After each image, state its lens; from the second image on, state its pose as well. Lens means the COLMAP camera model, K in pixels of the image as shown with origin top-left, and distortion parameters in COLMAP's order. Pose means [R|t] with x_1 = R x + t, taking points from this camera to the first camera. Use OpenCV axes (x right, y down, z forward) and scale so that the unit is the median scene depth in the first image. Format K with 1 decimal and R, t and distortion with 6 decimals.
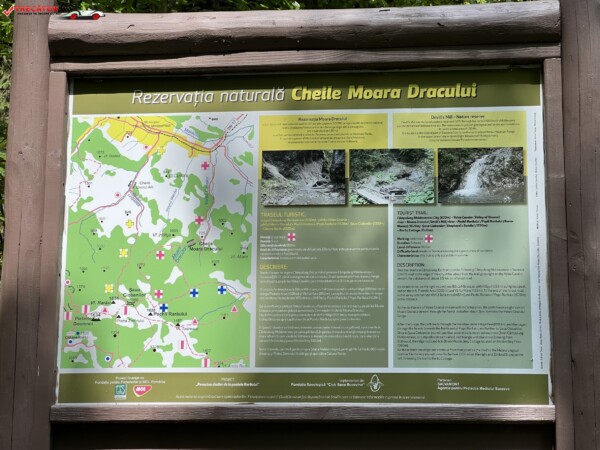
lens RADIAL K [[1400.4, 0, 300.0], [0, 1400.4, 225.0], [0, 0, 1]] dist [-0.005592, 0.171109]
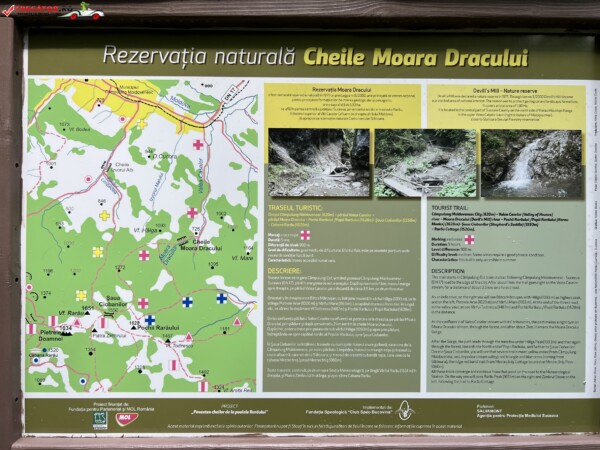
lens RADIAL K [[439.5, 0, 312.2], [0, 439.5, 223.2], [0, 0, 1]] dist [0.081091, -0.132572]
pose [[0.992350, -0.006547, 0.123279, -0.034166], [-0.017178, 0.981555, 0.190405, -0.048330], [-0.122252, -0.191066, 0.973935, 0.740507]]
